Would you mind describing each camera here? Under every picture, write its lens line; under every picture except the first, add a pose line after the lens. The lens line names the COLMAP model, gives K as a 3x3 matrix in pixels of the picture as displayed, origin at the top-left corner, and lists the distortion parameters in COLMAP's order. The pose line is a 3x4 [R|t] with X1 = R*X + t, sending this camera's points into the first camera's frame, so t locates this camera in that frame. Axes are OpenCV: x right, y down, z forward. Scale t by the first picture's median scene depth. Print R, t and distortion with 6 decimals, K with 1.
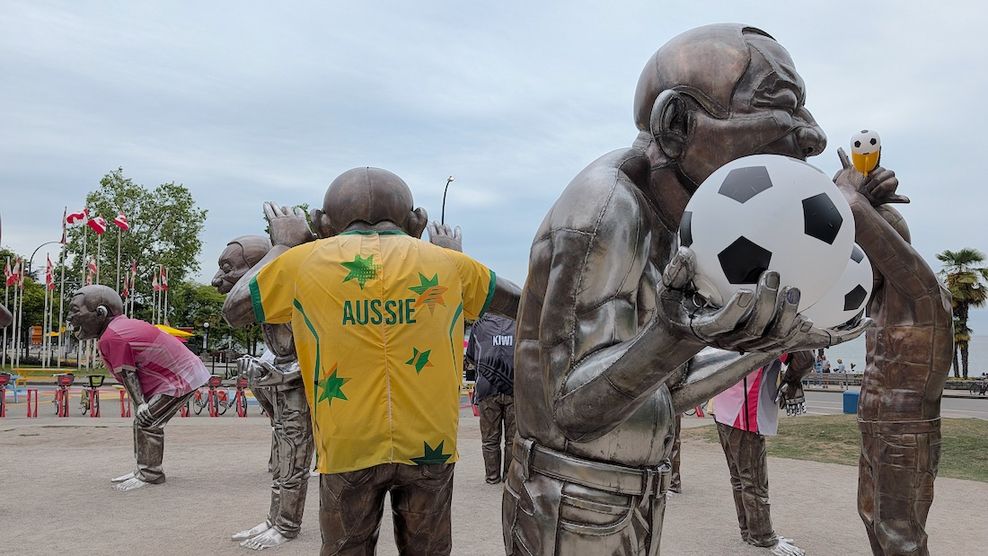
lens RADIAL K [[728.9, 0, 494.0], [0, 728.9, 278.0], [0, 0, 1]] dist [0.000358, -0.001195]
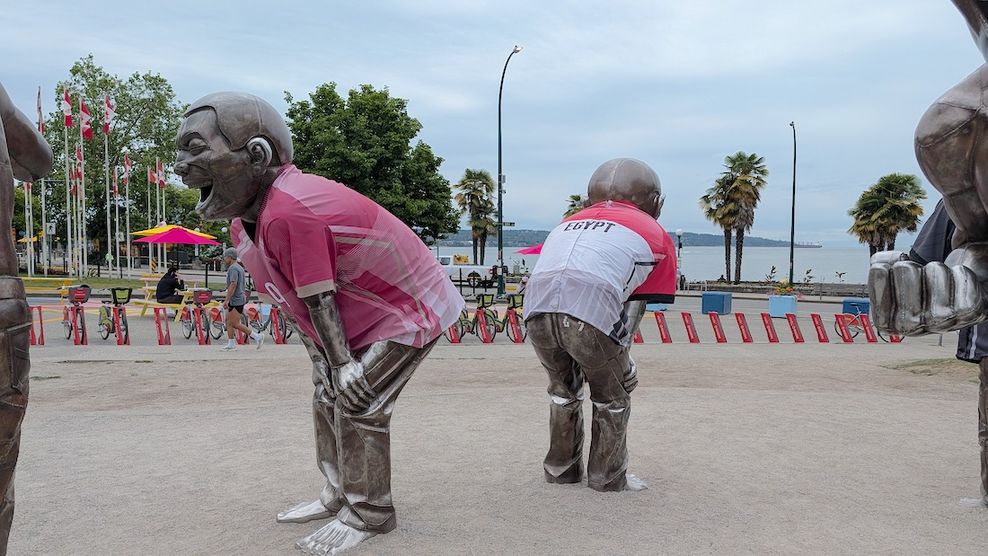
lens RADIAL K [[753.8, 0, 492.8], [0, 753.8, 295.7], [0, 0, 1]] dist [-0.000573, -0.005842]
pose [[0.999927, 0.005705, 0.010608, -0.393396], [-0.007188, 0.989330, 0.145513, 0.061836], [-0.009665, -0.145578, 0.989300, 0.536702]]
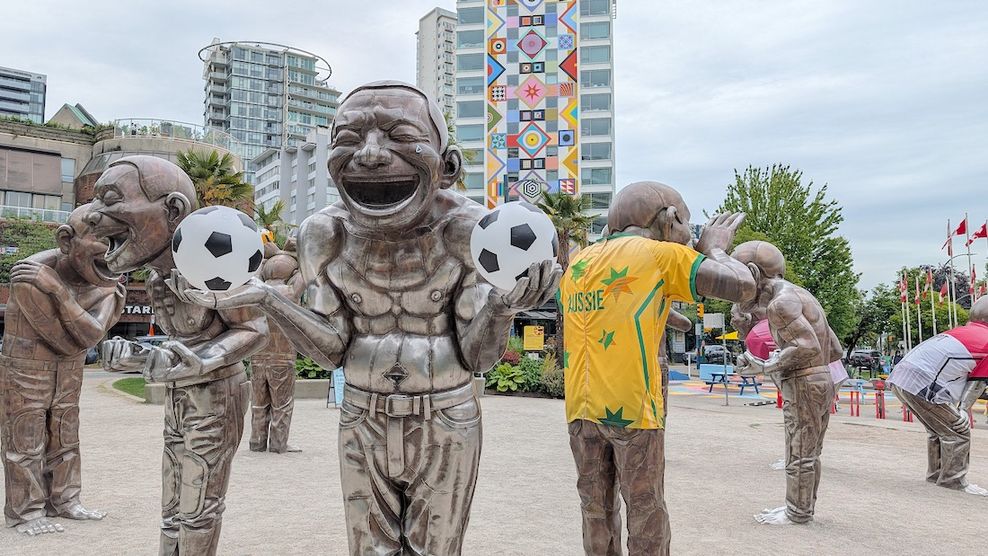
lens RADIAL K [[711.6, 0, 494.0], [0, 711.6, 278.0], [0, 0, 1]] dist [0.000057, -0.000523]
pose [[0.390141, -0.086535, -0.916680, 0.370691], [0.067039, 0.995601, -0.065454, 0.030438], [0.918311, -0.035917, 0.394226, 0.145601]]
